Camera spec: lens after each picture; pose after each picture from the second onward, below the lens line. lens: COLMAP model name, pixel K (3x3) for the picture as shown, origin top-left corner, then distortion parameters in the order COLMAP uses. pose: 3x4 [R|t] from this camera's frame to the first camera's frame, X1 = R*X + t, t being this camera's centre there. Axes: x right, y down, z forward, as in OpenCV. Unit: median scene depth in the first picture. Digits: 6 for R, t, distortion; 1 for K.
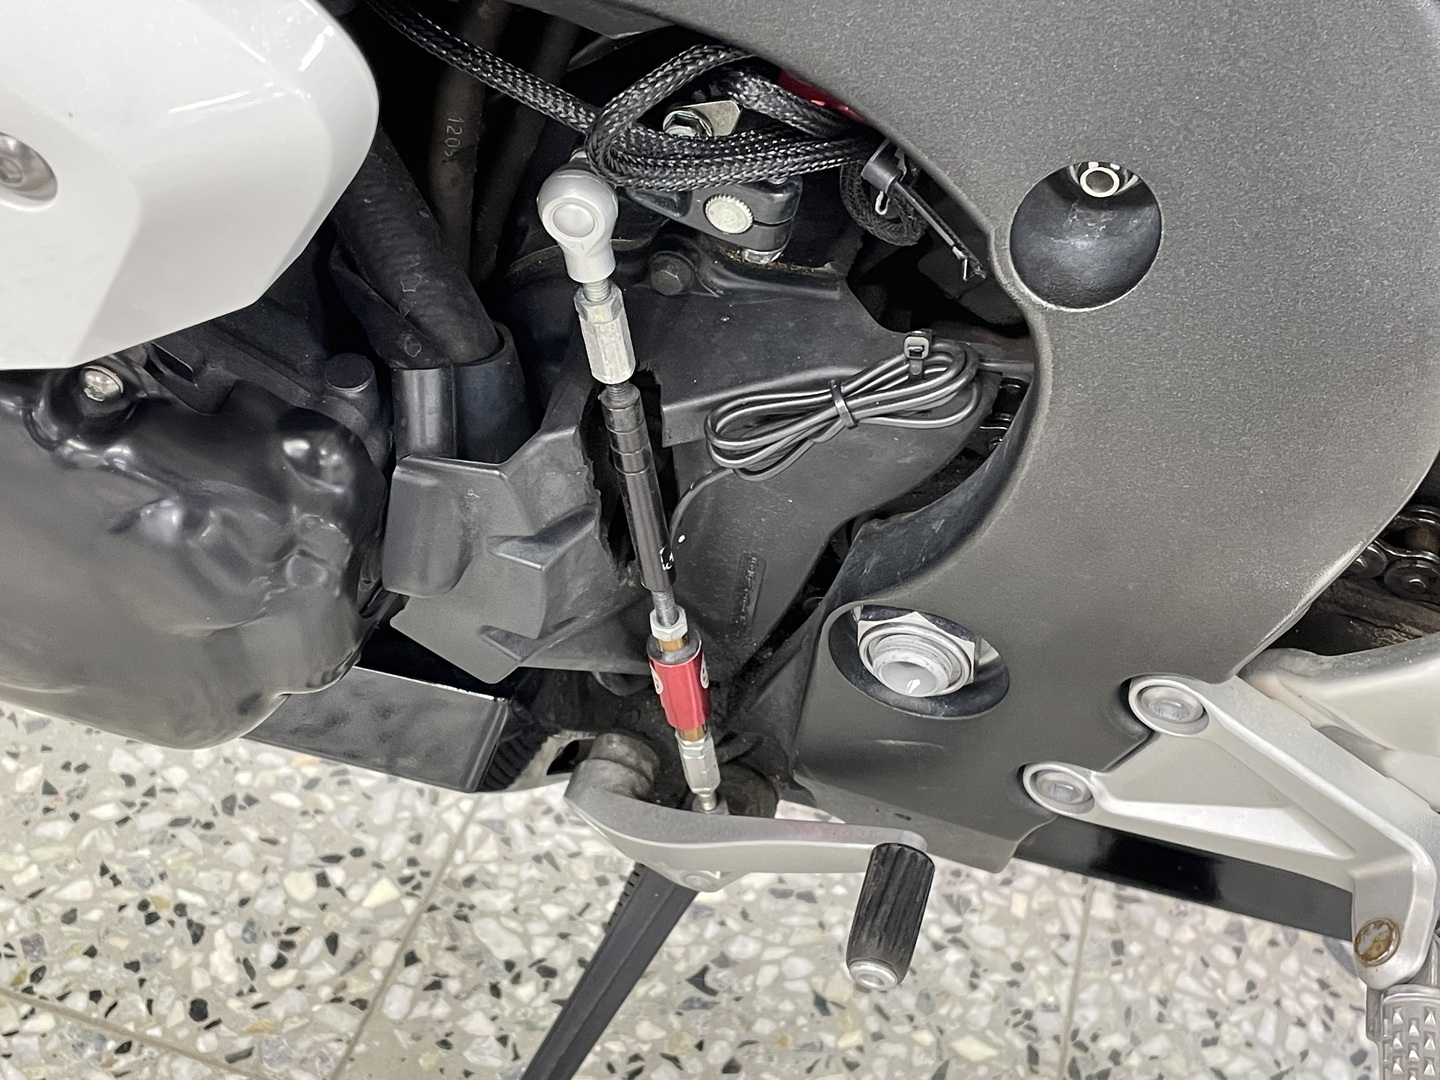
lens RADIAL K [[1857.3, 0, 724.8], [0, 1857.3, 539.2], [0, 0, 1]] dist [0.082580, 0.000000]
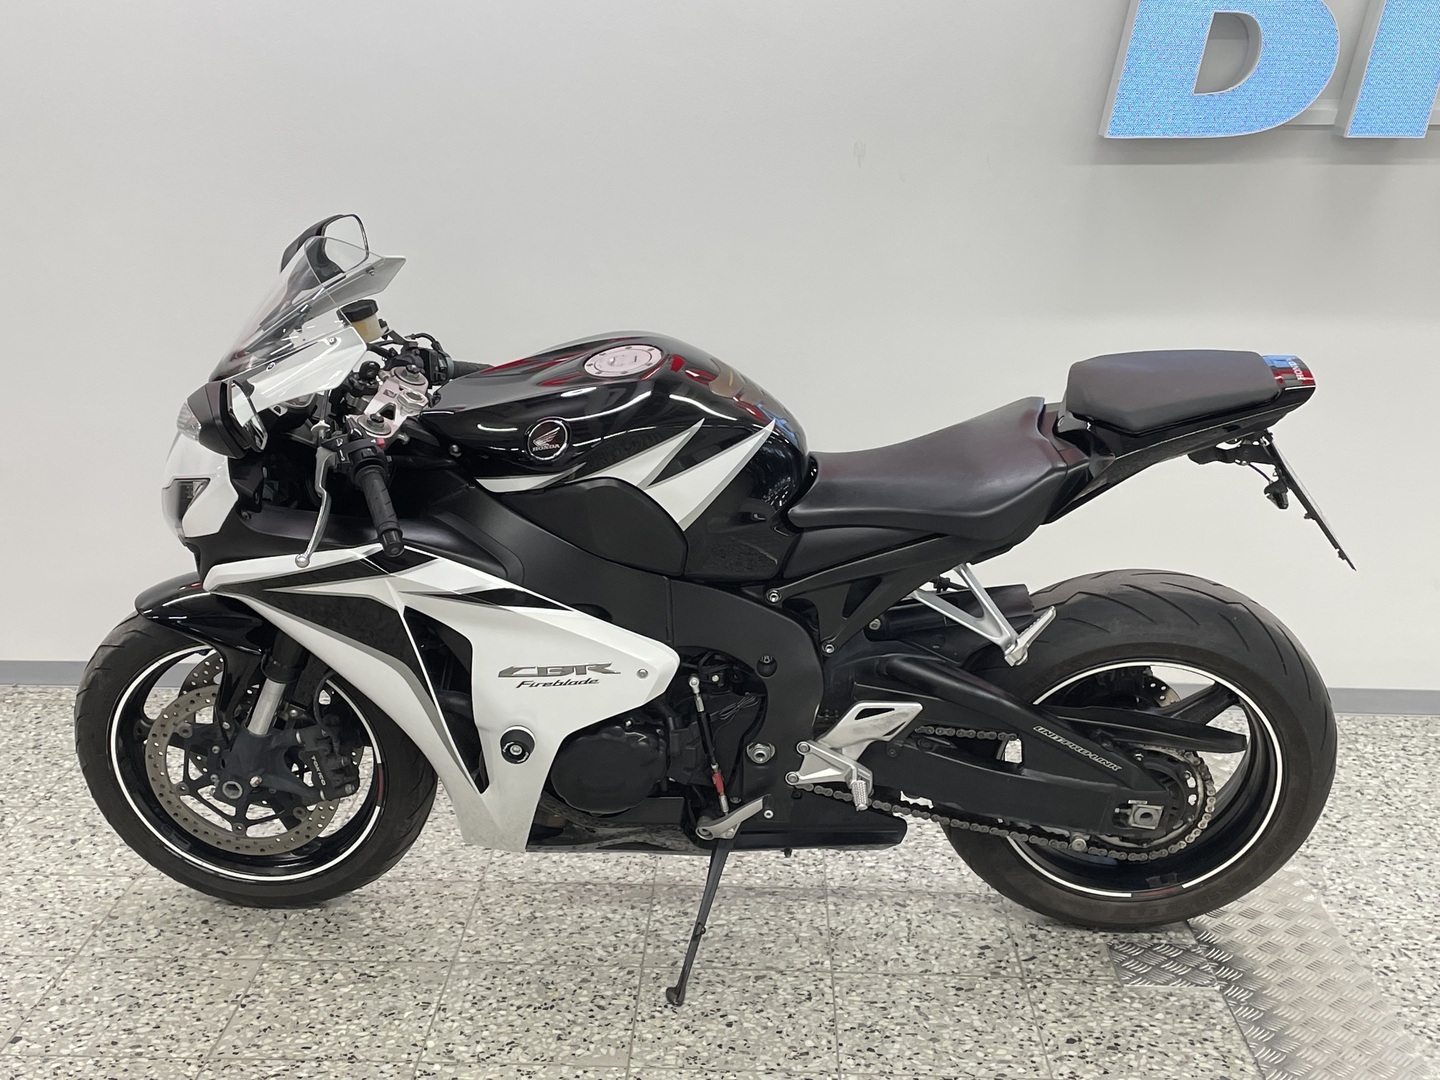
lens RADIAL K [[1857.3, 0, 710.0], [0, 1857.3, 527.6], [0, 0, 1]] dist [0.082580, 0.000000]
pose [[0.962784, -0.185069, 0.196966, -0.614536], [0.254681, 0.865176, -0.431982, 1.114614], [-0.090464, 0.466069, 0.880111, -2.552185]]
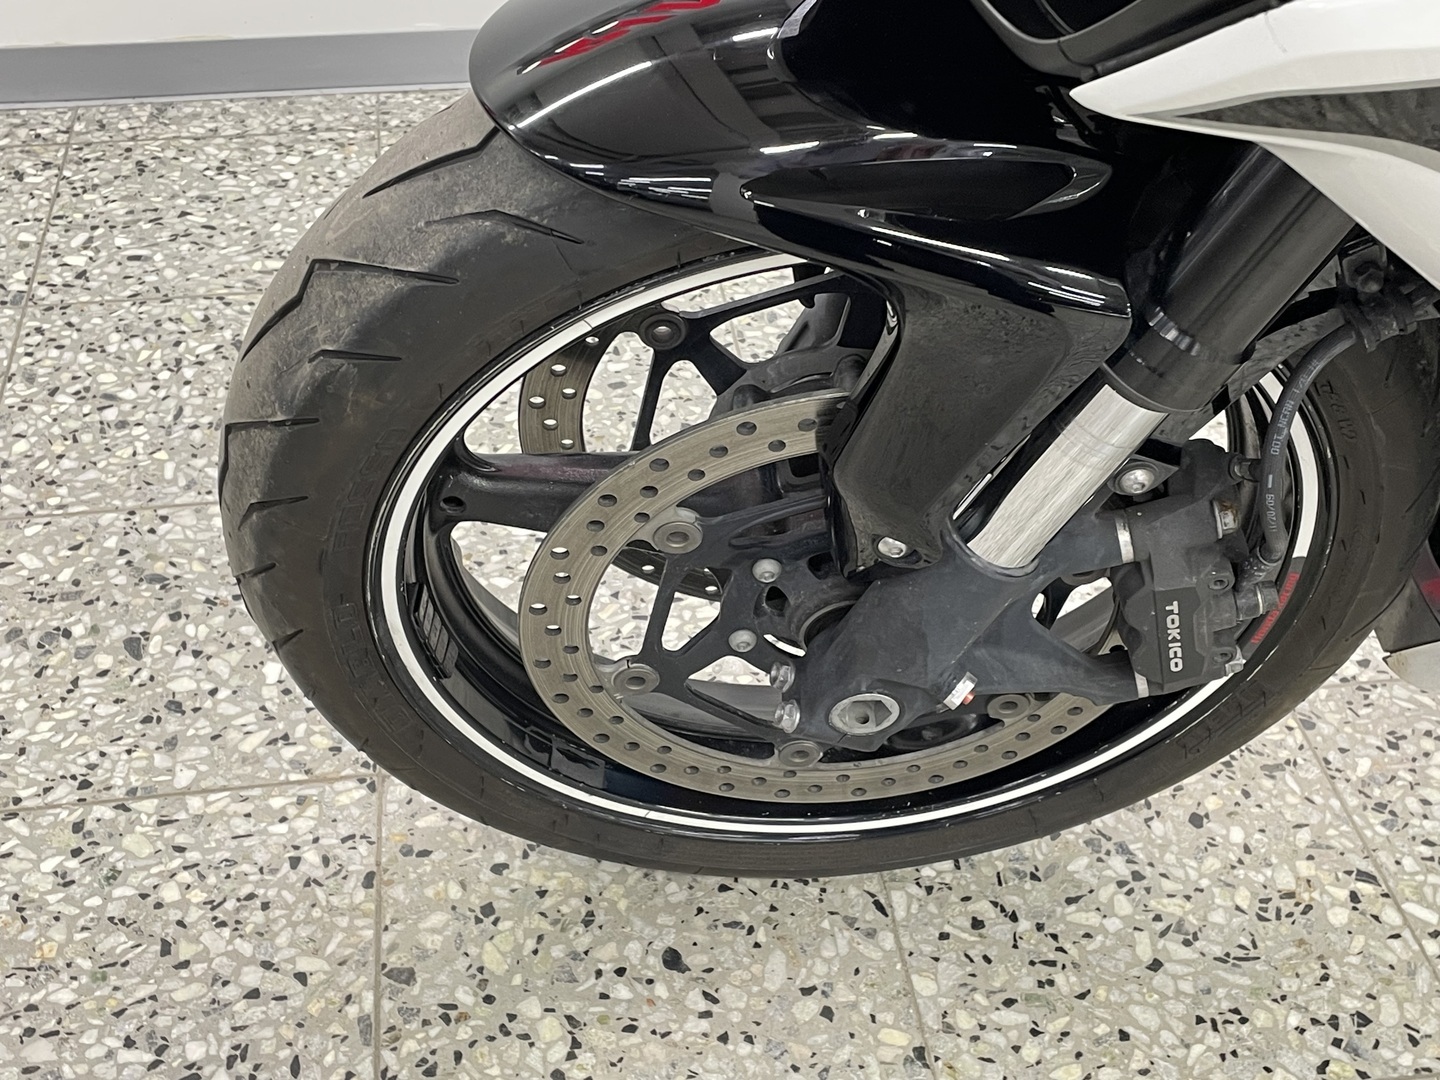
lens RADIAL K [[1857.3, 0, 726.9], [0, 1857.3, 526.4], [0, 0, 1]] dist [0.082580, 0.000000]
pose [[0.906705, -0.350768, 0.234197, -1.149352], [0.355990, 0.934253, 0.021043, -0.352207], [-0.226180, 0.064292, 0.971961, -0.123750]]
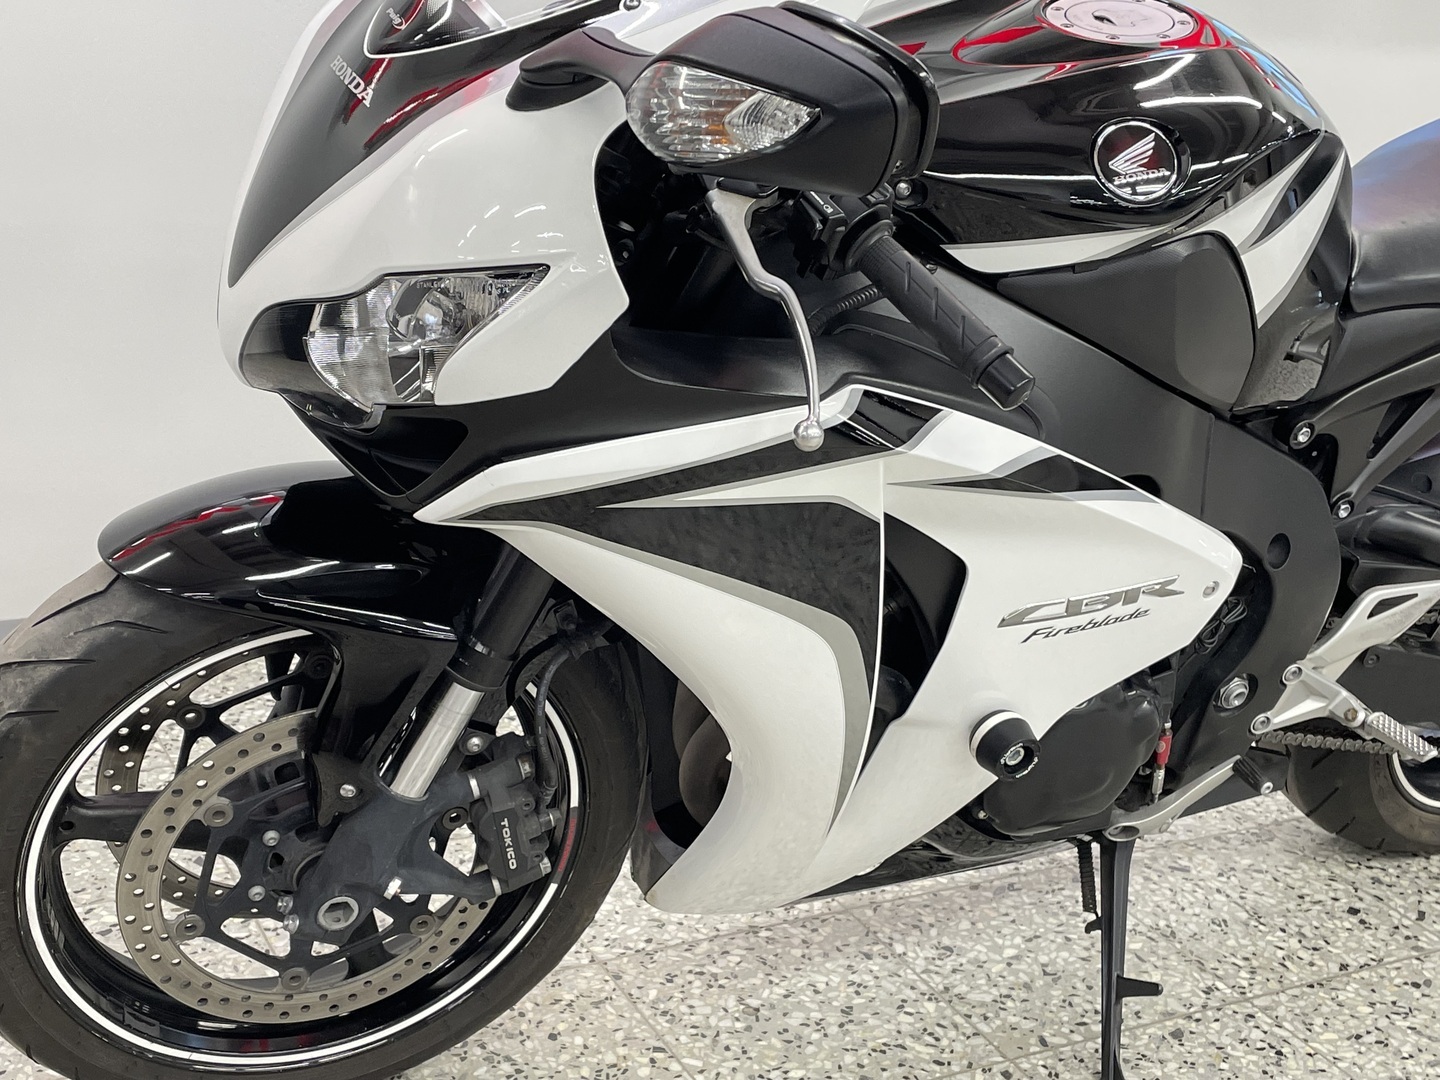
lens RADIAL K [[1857.3, 0, 705.5], [0, 1857.3, 544.6], [0, 0, 1]] dist [0.082580, 0.000000]
pose [[0.728880, -0.303046, 0.613919, -1.594224], [0.483633, 0.862599, -0.148396, -0.079864], [-0.484595, 0.405074, 0.775295, -0.800051]]
